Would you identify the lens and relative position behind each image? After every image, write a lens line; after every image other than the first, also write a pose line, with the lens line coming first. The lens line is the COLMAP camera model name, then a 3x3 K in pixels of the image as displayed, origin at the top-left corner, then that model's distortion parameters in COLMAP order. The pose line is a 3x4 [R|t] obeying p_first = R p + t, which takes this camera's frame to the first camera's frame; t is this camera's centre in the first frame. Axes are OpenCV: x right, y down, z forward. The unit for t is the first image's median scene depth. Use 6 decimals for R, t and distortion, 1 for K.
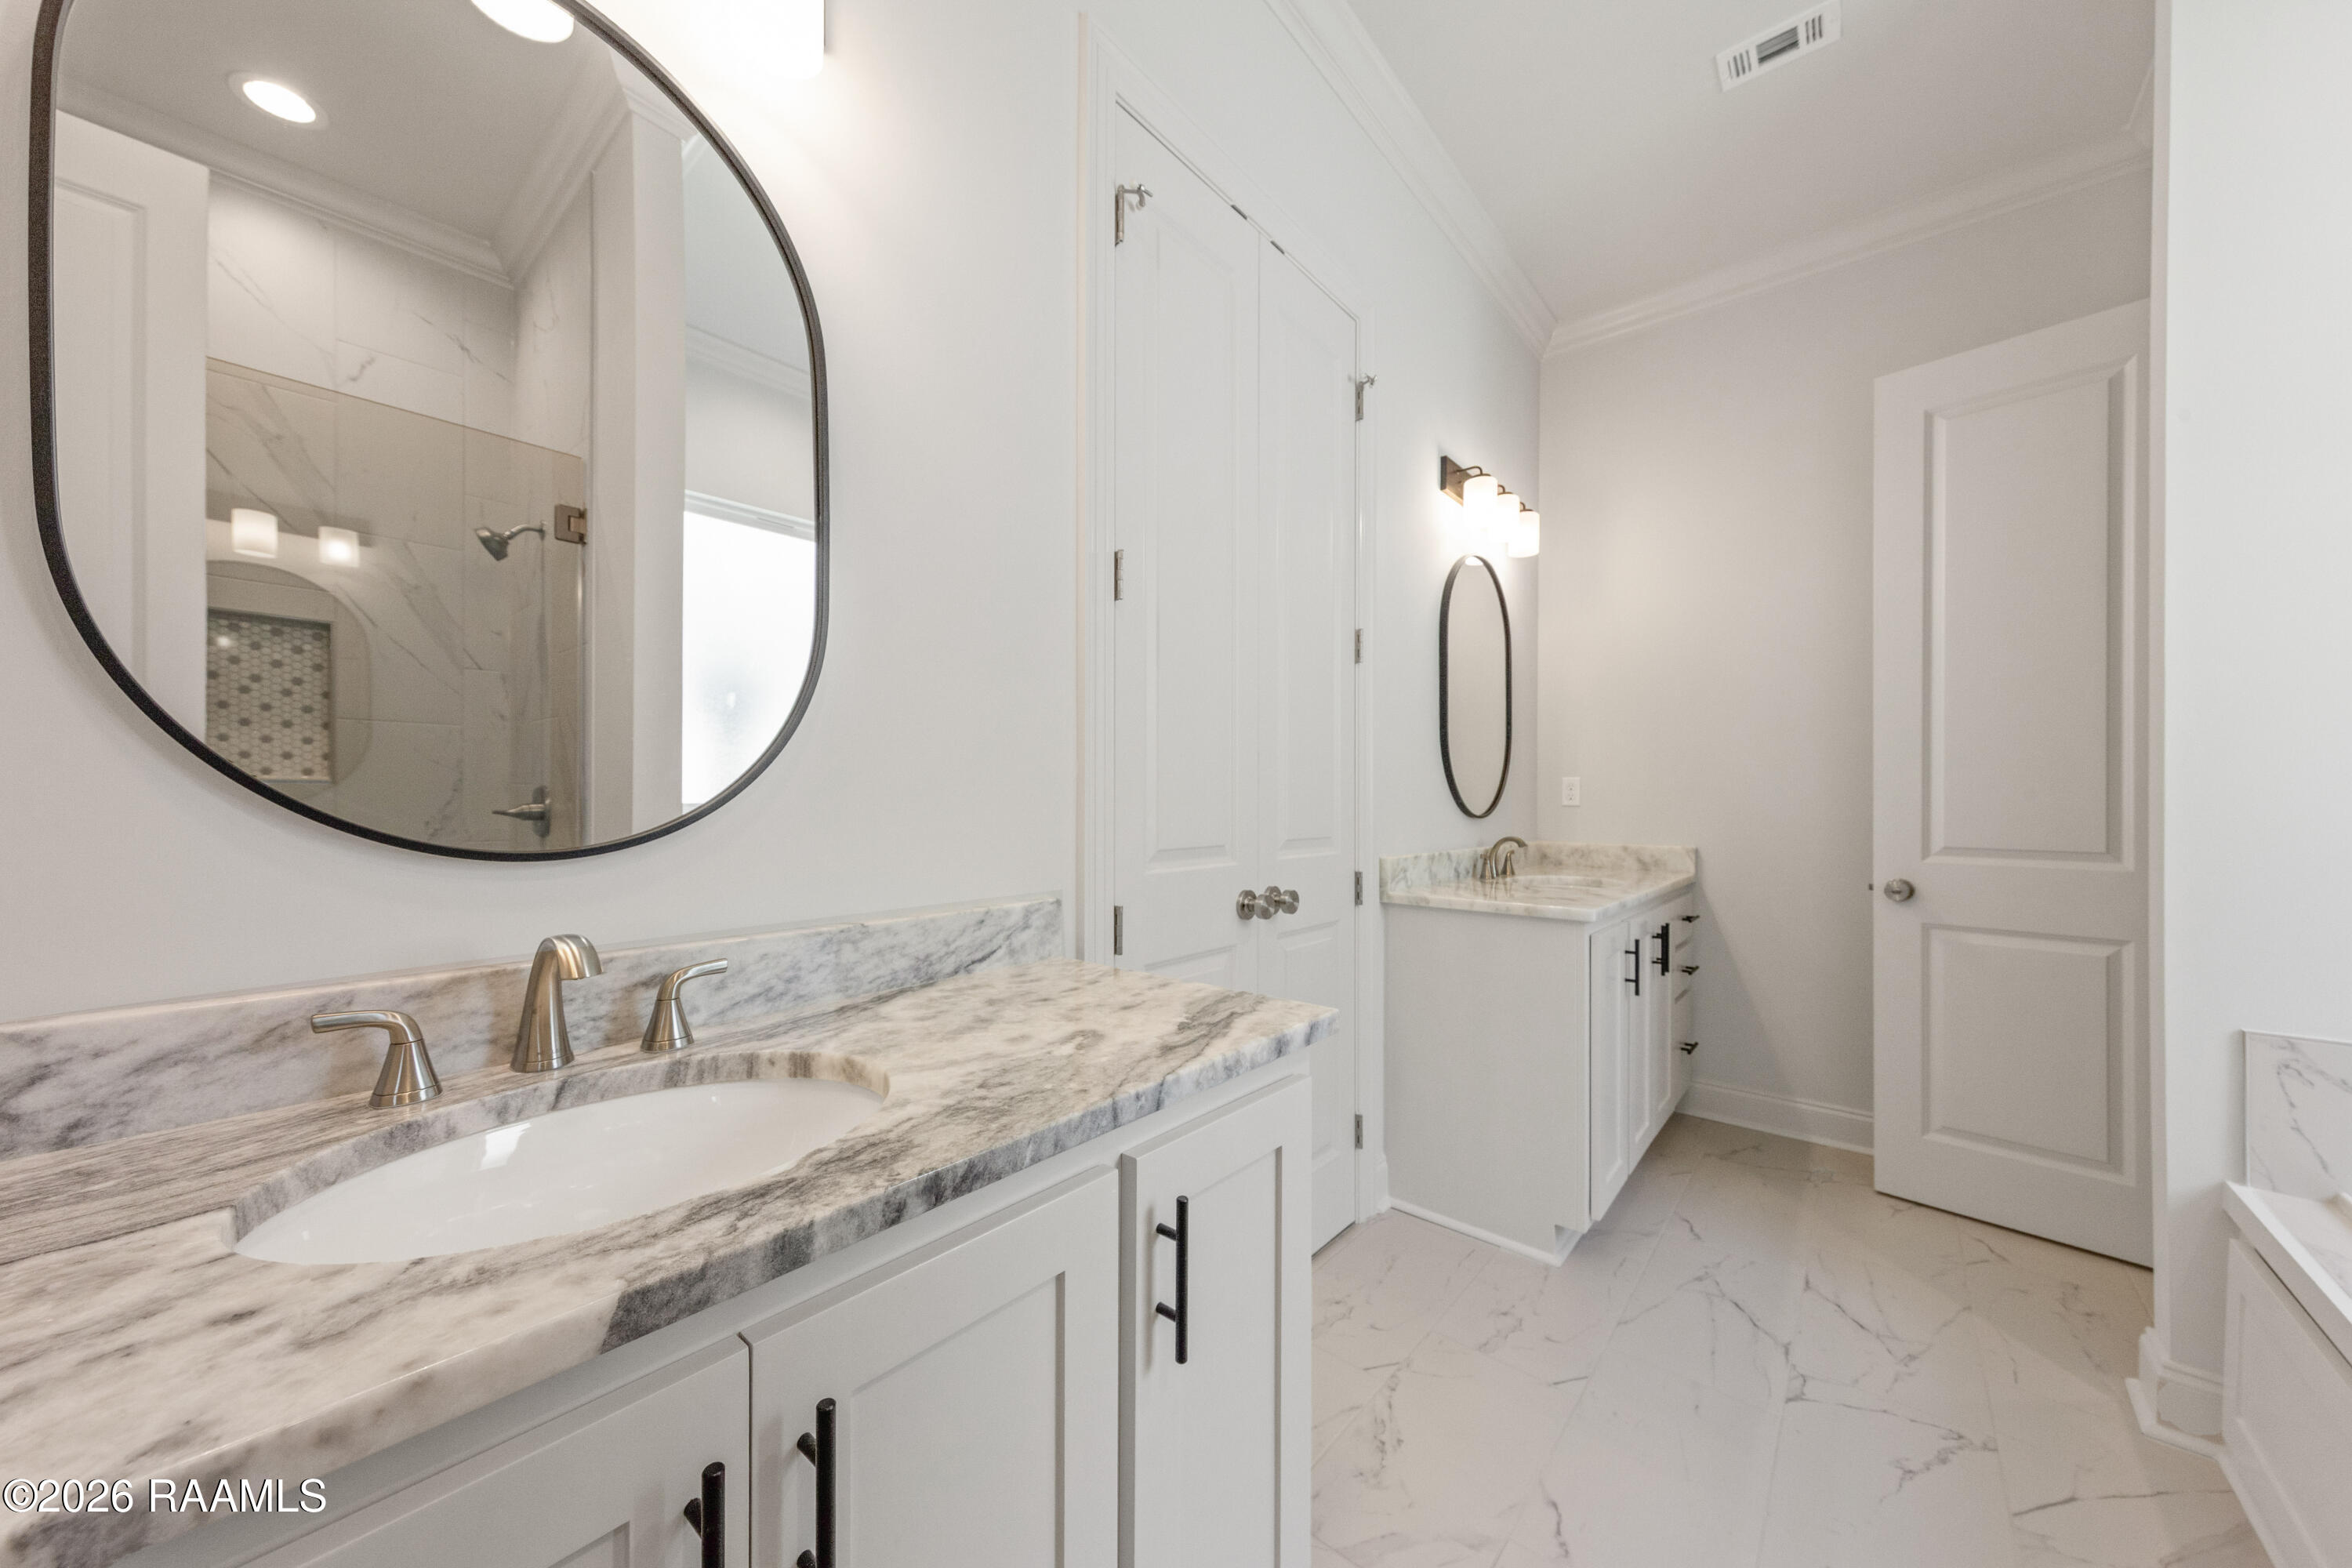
lens RADIAL K [[791.8, 0, 1209.3], [0, 791.8, 813.1], [0, 0, 1]] dist [0.000197, -0.000126]
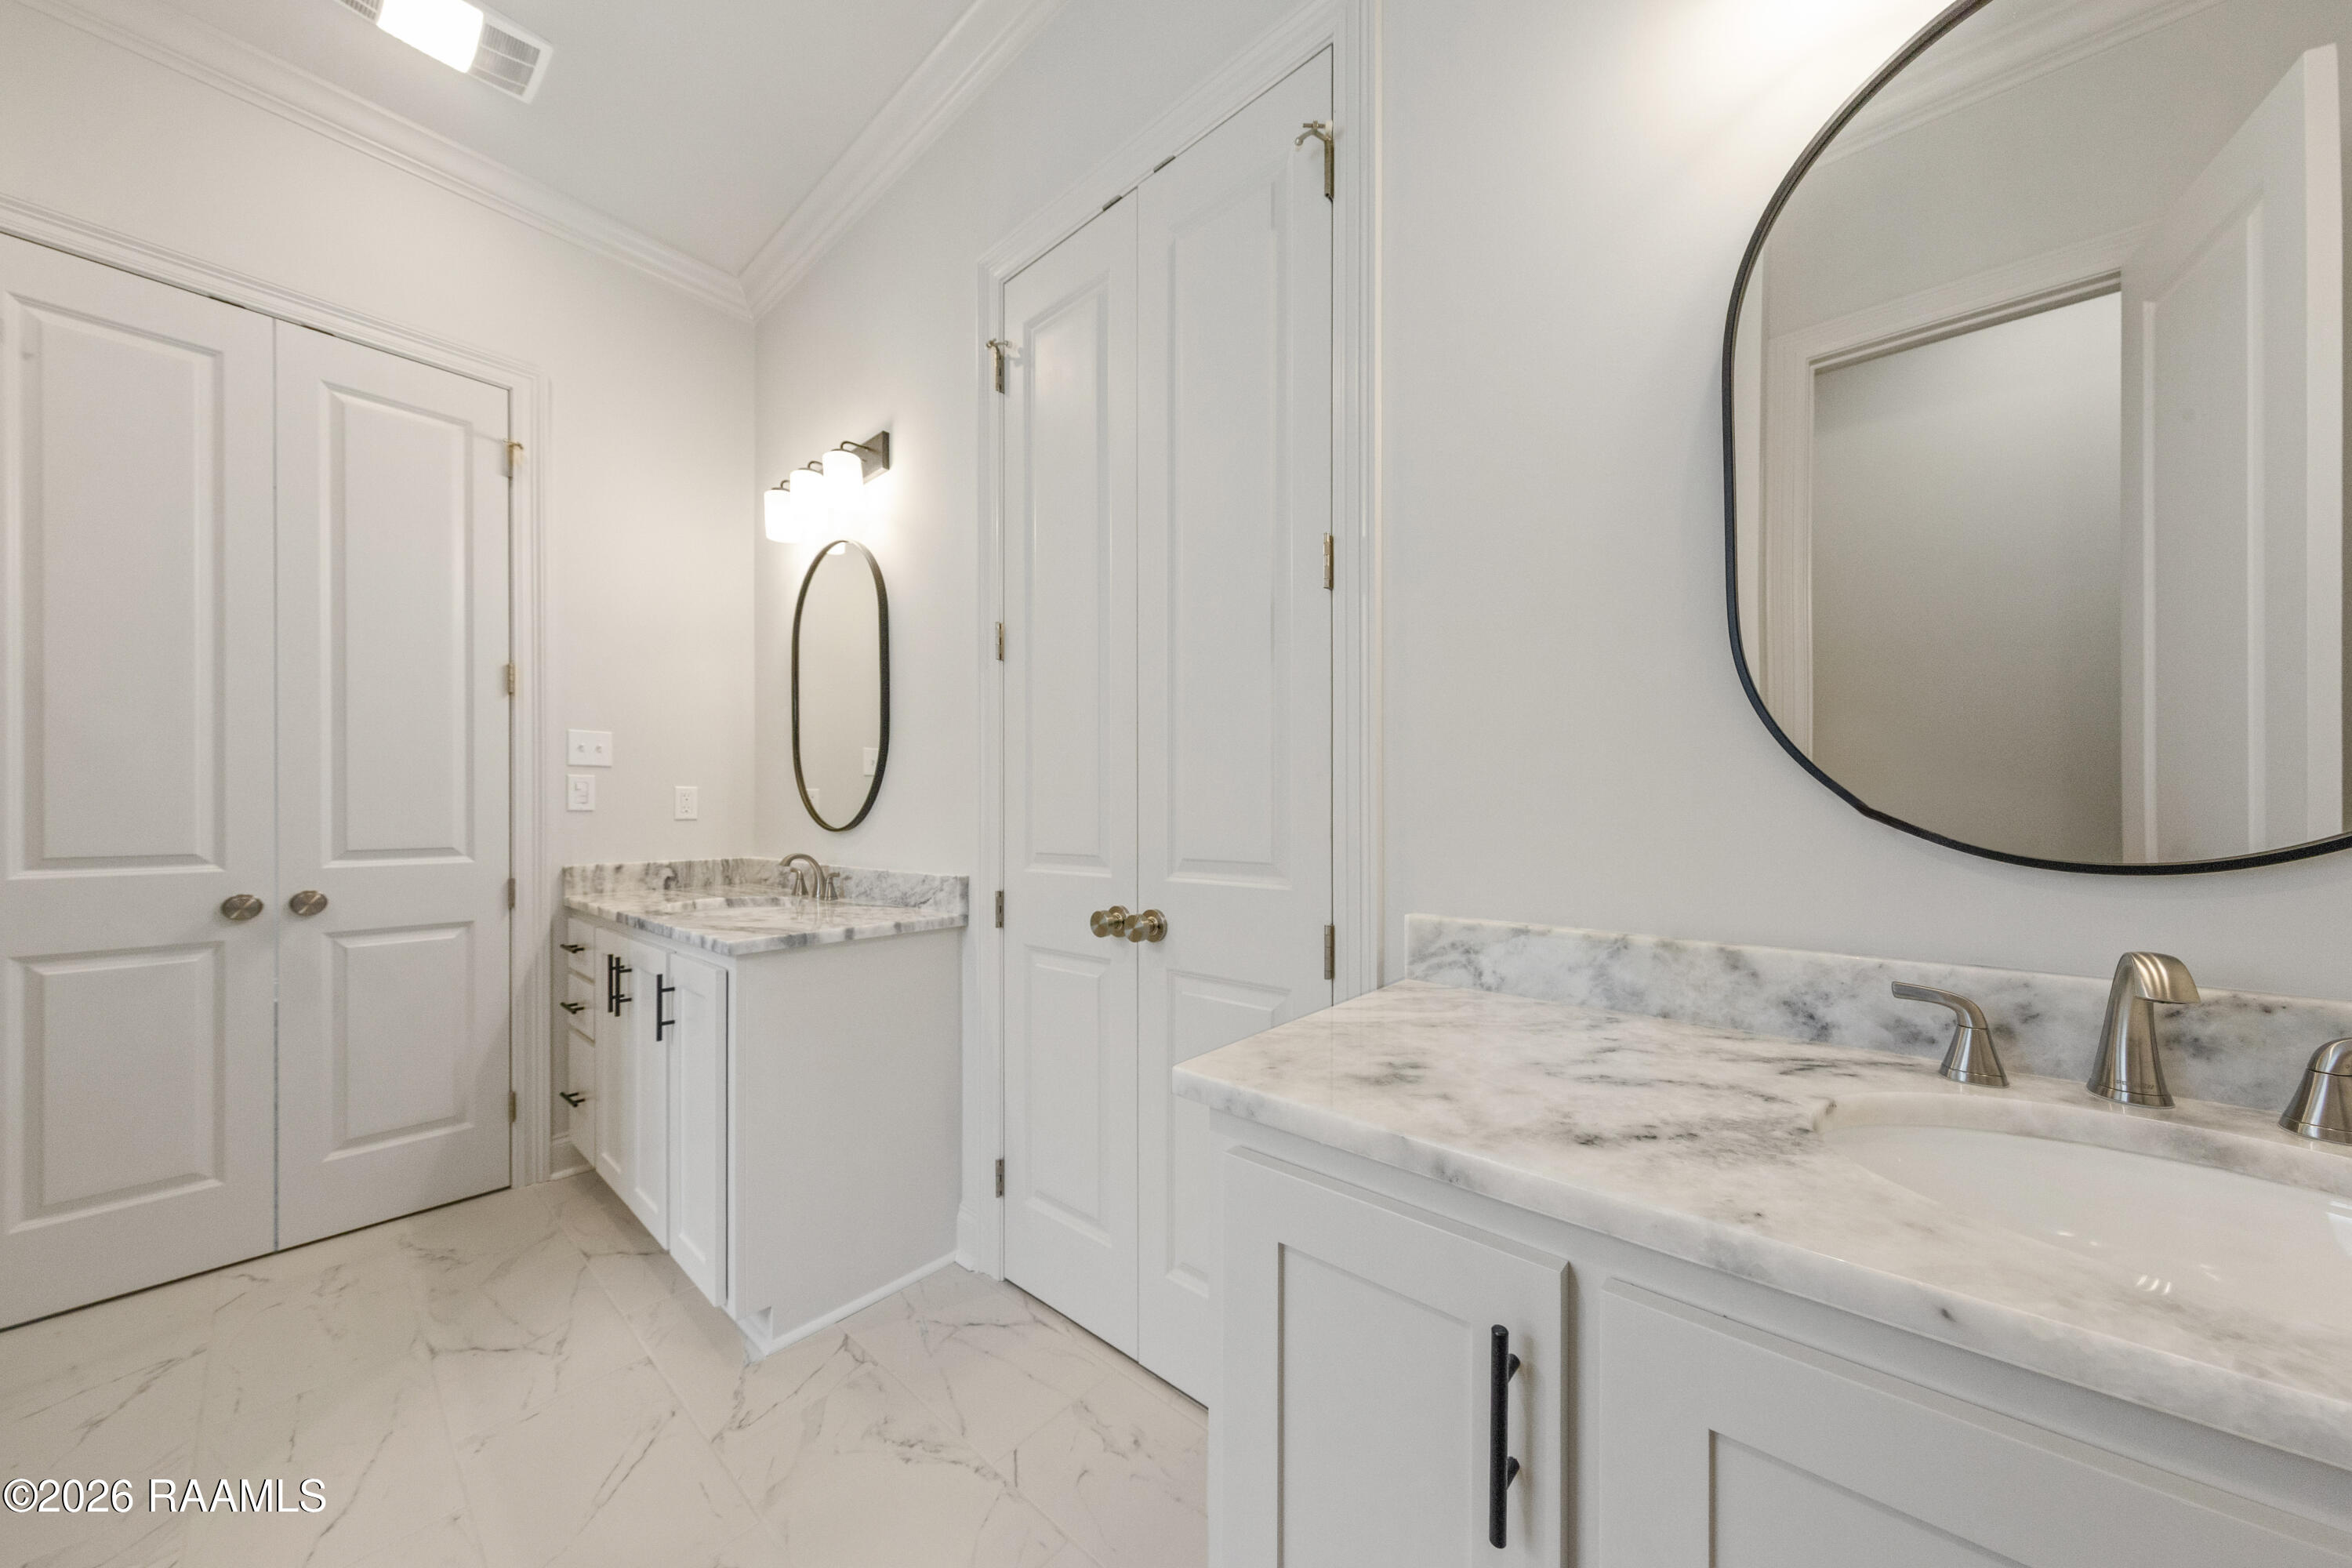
lens RADIAL K [[791.8, 0, 1209.3], [0, 791.8, 813.1], [0, 0, 1]] dist [0.000197, -0.000126]
pose [[-0.003961, 0.000369, -0.999992, 1.389075], [-0.011248, 0.999937, 0.000414, -0.019360], [0.999929, 0.011250, -0.003957, 1.554876]]
